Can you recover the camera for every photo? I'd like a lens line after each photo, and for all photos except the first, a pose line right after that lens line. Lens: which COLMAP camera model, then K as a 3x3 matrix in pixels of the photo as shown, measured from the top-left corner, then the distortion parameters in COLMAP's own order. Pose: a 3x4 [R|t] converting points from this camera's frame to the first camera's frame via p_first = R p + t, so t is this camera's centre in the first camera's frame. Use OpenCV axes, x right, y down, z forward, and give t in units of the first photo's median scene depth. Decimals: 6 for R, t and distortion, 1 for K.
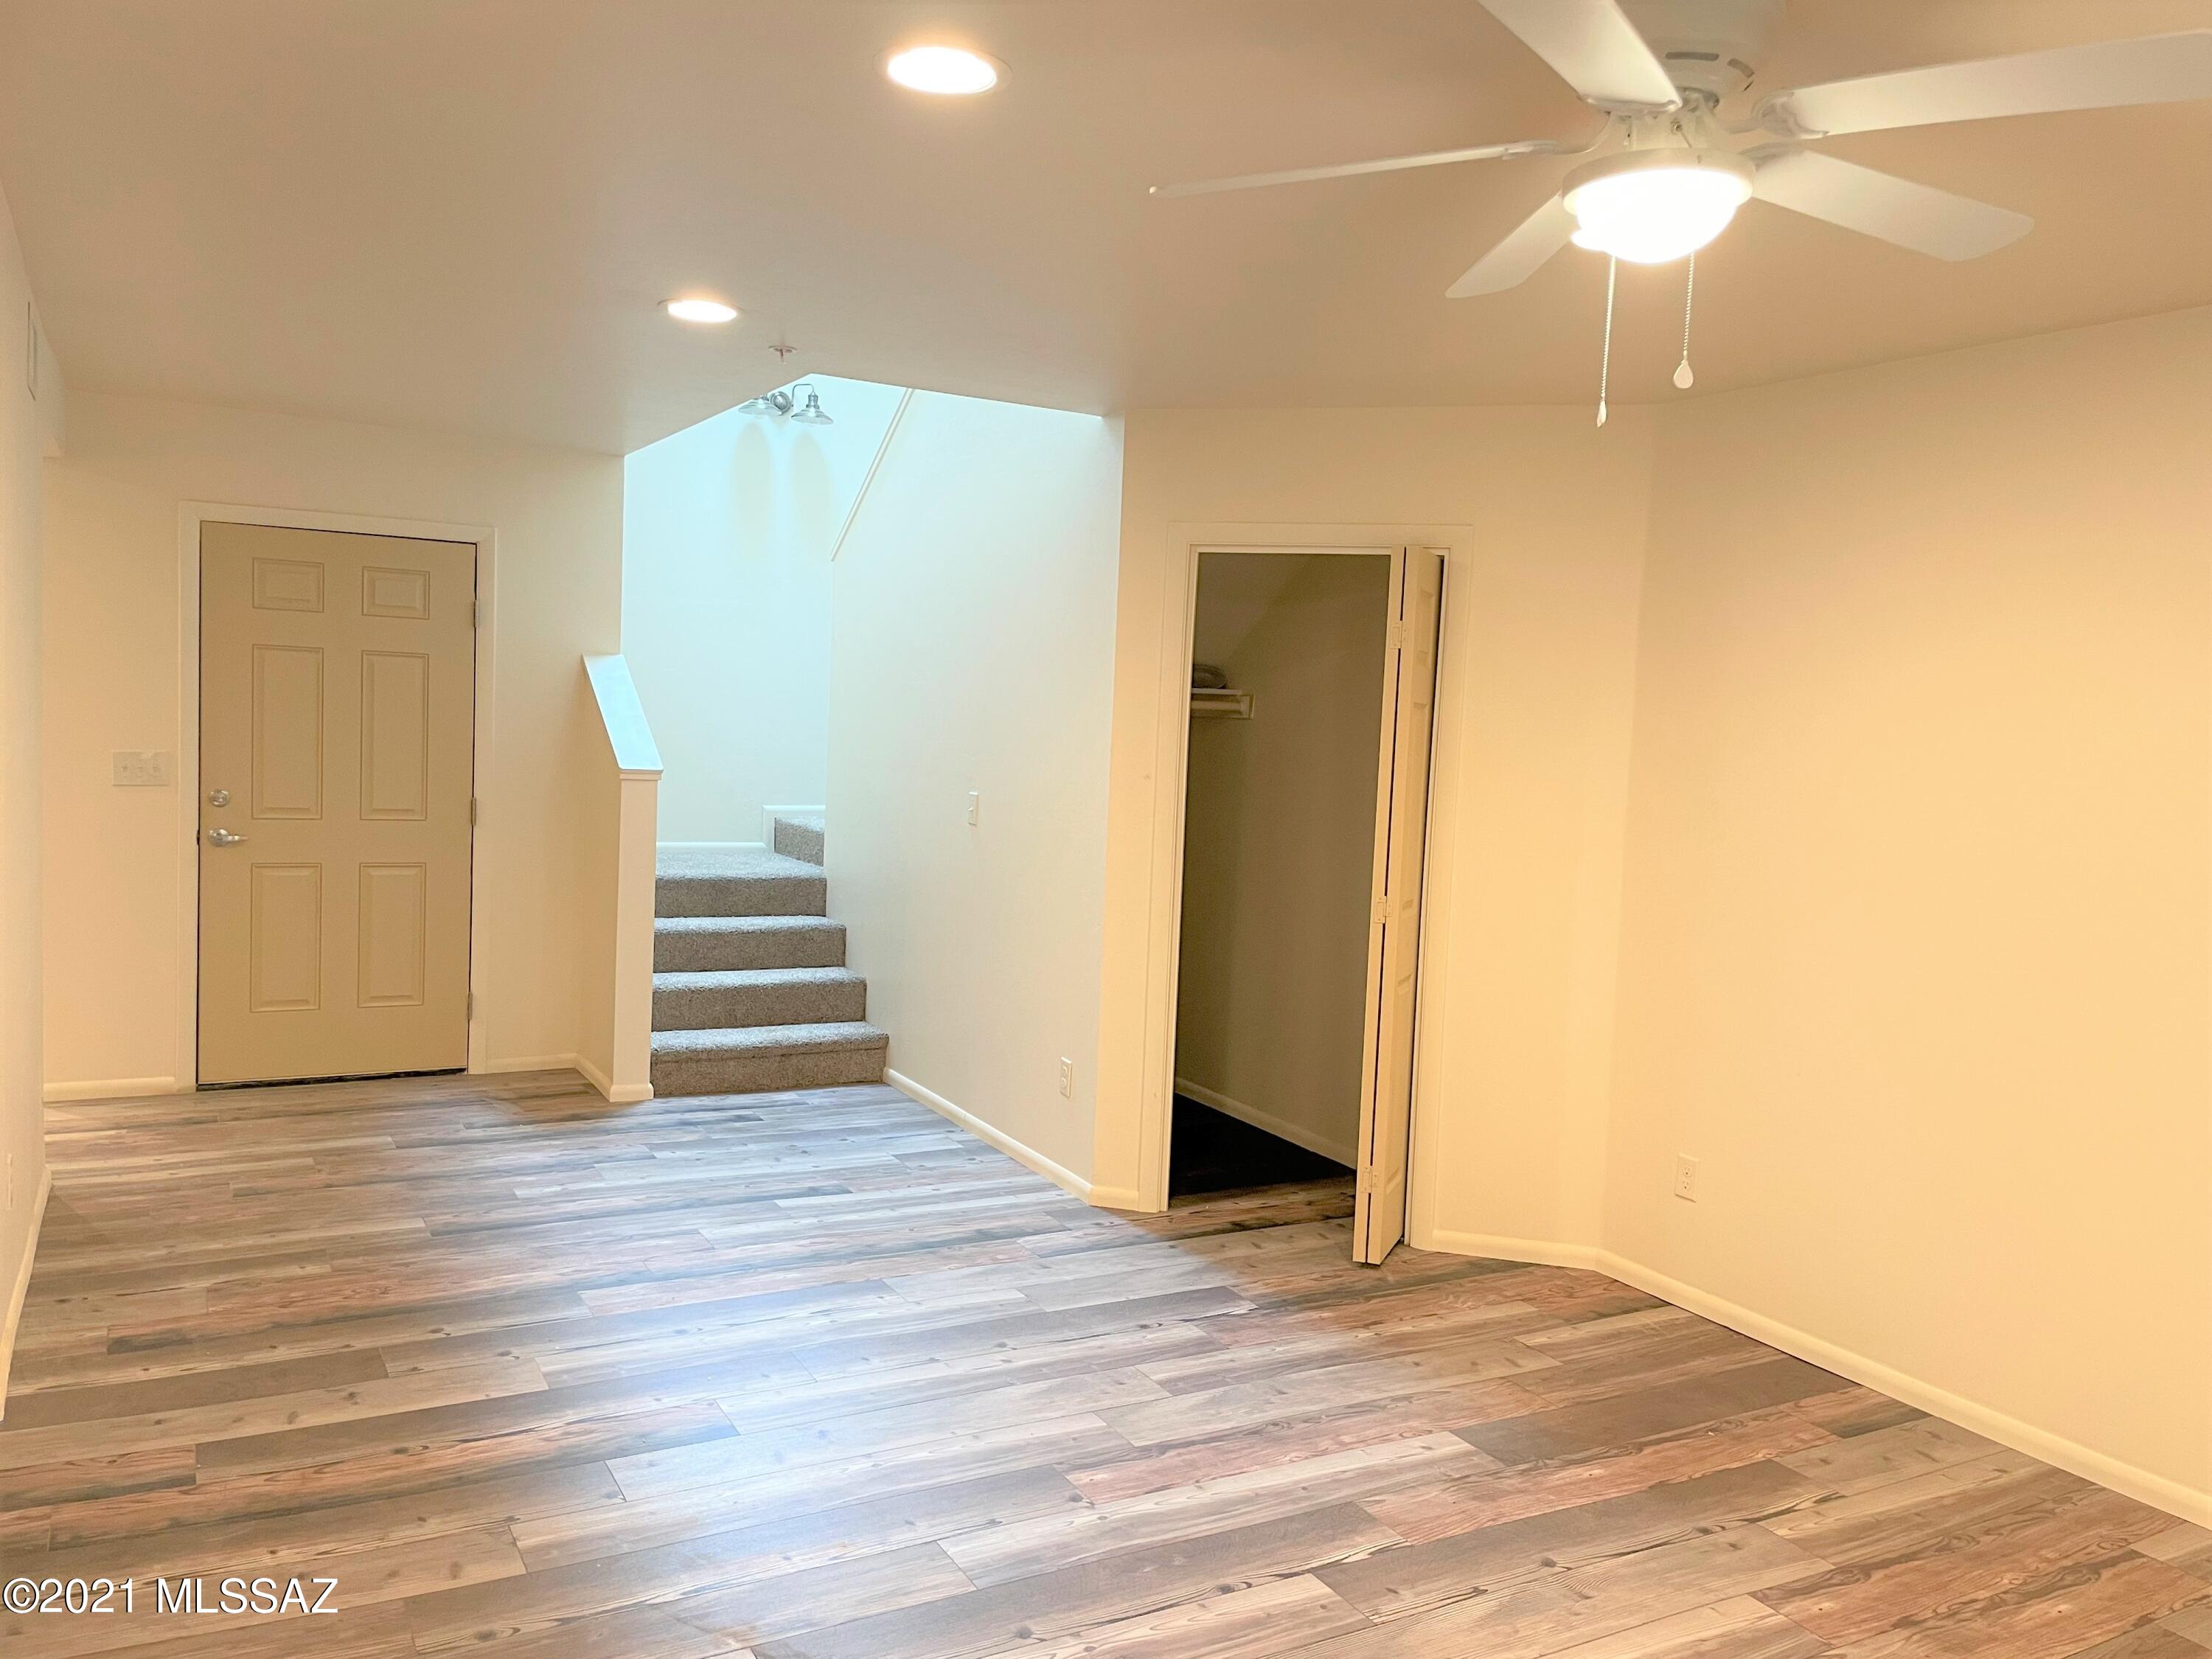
lens RADIAL K [[1677.7, 0, 1115.5], [0, 1677.7, 822.5], [0, 0, 1]] dist [0.076750, -0.106156]
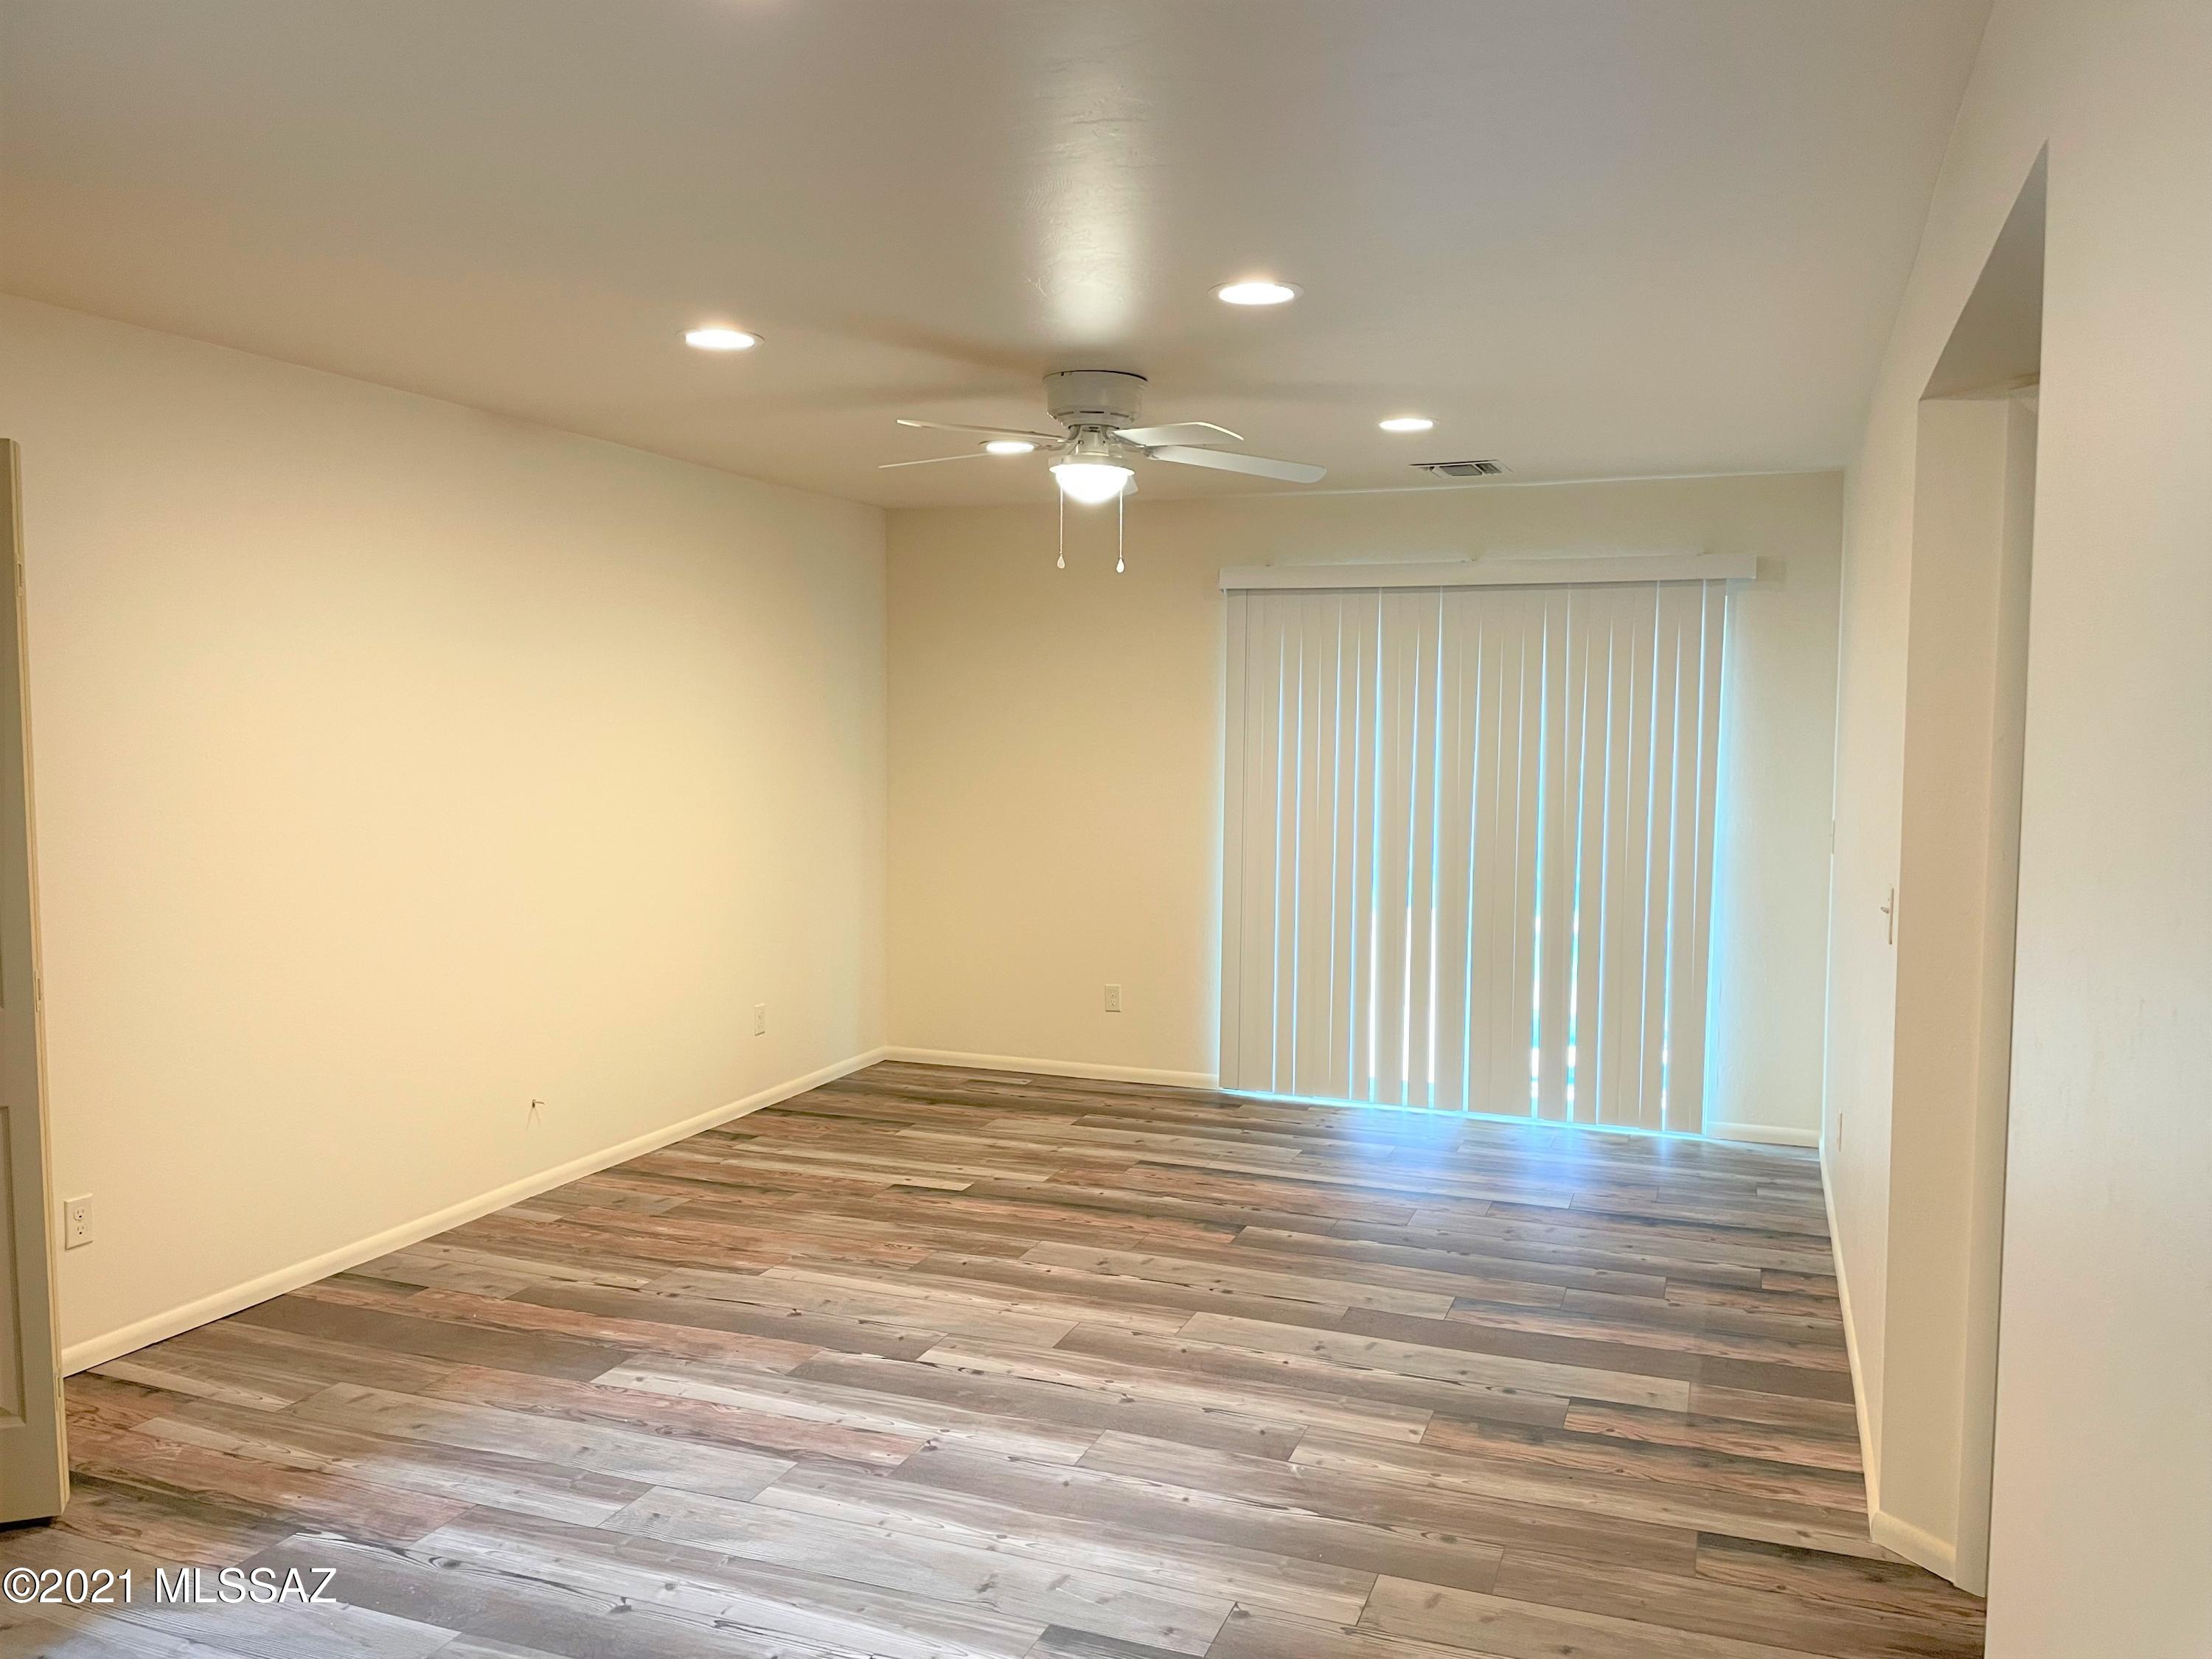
lens RADIAL K [[1677.7, 0, 1109.5], [0, 1677.7, 838.9], [0, 0, 1]] dist [0.076750, -0.106156]
pose [[-0.641418, -0.108938, 0.759418, -0.820700], [0.006957, 0.989001, 0.147747, -0.139414], [-0.767160, 0.100051, -0.633605, 1.451707]]
